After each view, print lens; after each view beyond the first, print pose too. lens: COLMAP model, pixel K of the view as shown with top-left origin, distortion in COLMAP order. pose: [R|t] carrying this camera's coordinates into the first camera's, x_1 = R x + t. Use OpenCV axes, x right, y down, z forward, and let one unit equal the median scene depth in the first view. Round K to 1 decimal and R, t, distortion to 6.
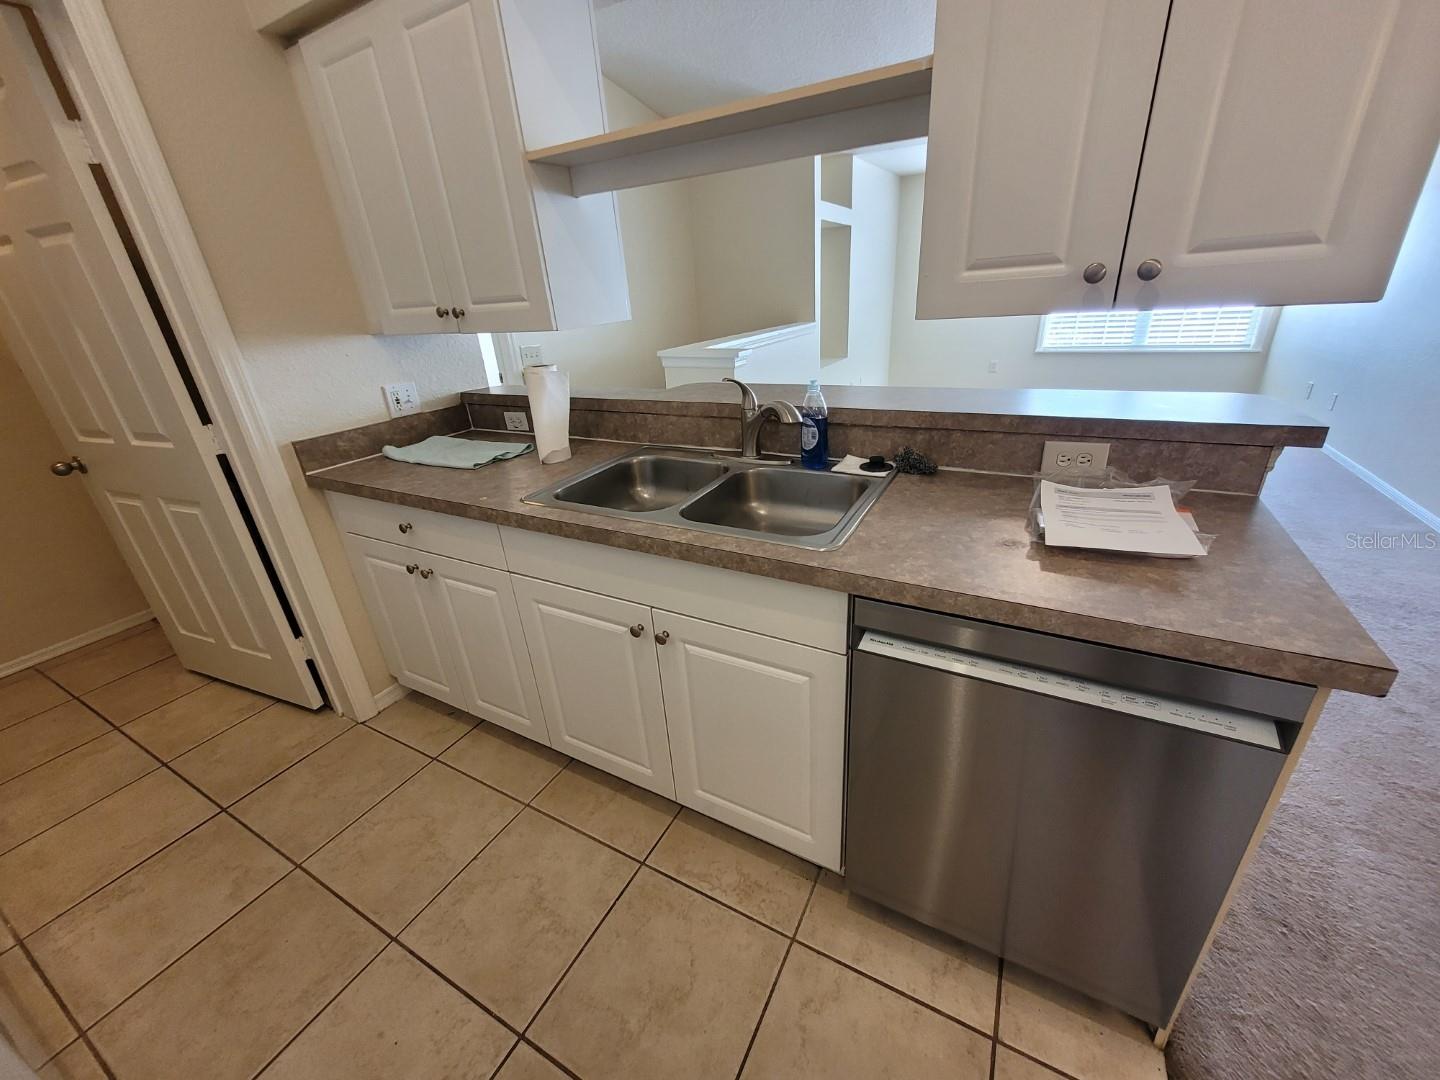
lens RADIAL K [[567.9, 0, 720.0], [0, 567.9, 538.2], [0, 0, 1]] dist [0.000174, 0.000267]
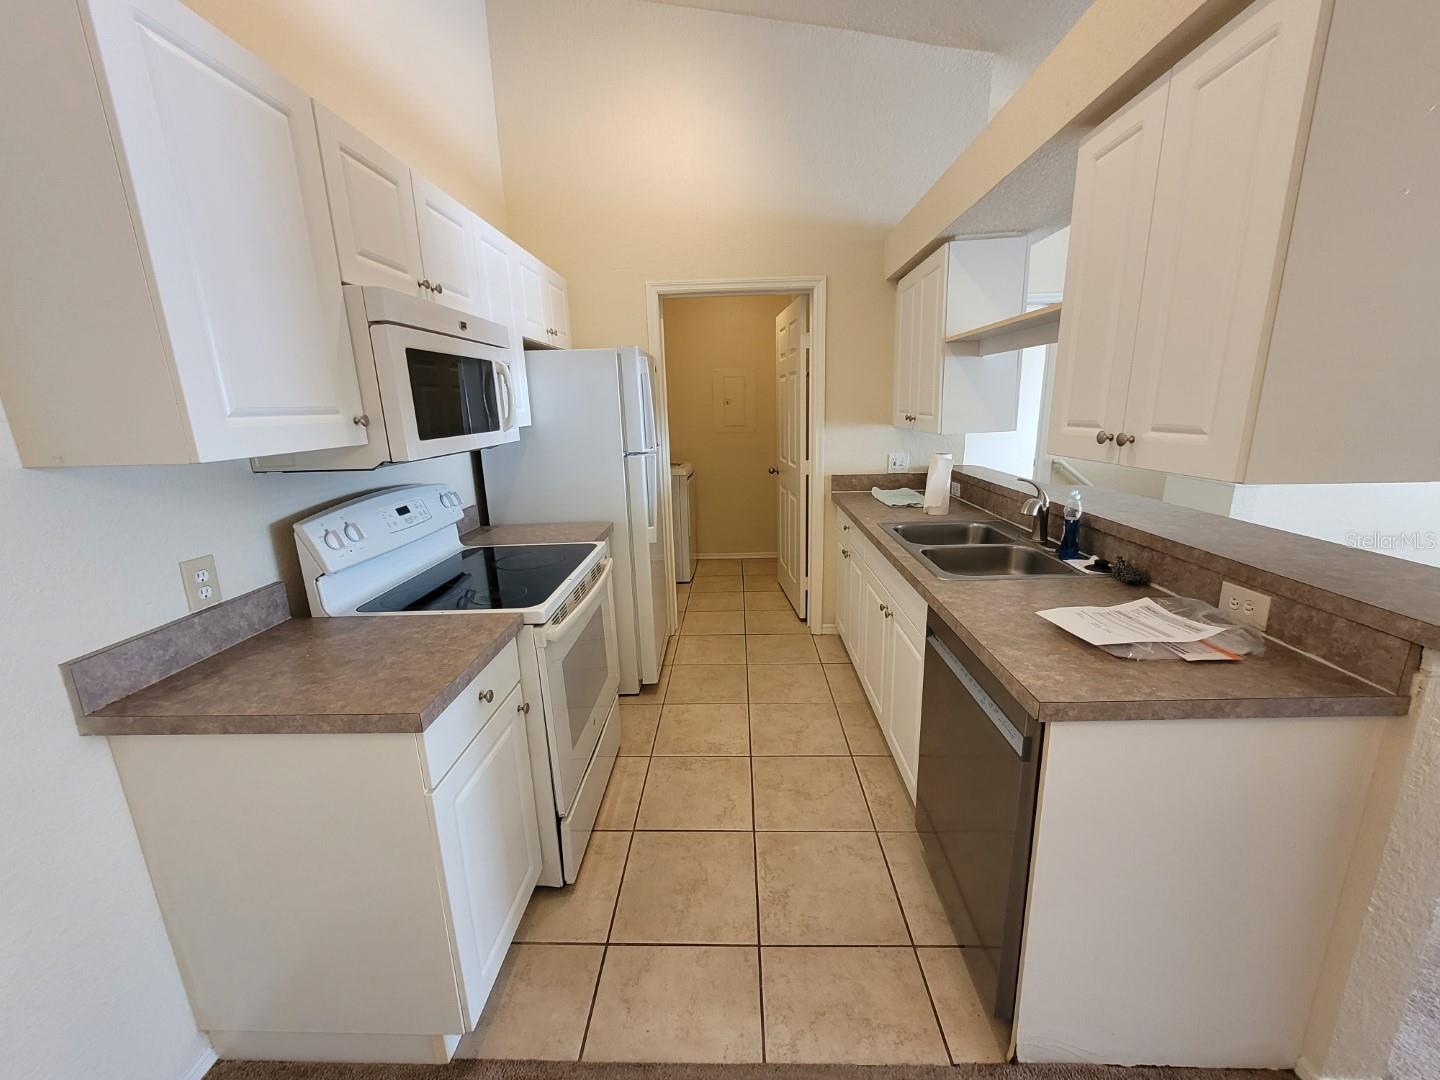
lens RADIAL K [[567.9, 0, 718.8], [0, 567.9, 539.9], [0, 0, 1]] dist [0.000174, 0.000267]
pose [[0.451369, 0.257601, -0.854346, 0.936275], [-0.357993, 0.929274, 0.091059, -0.002278], [0.817378, 0.264749, 0.511665, -0.292709]]
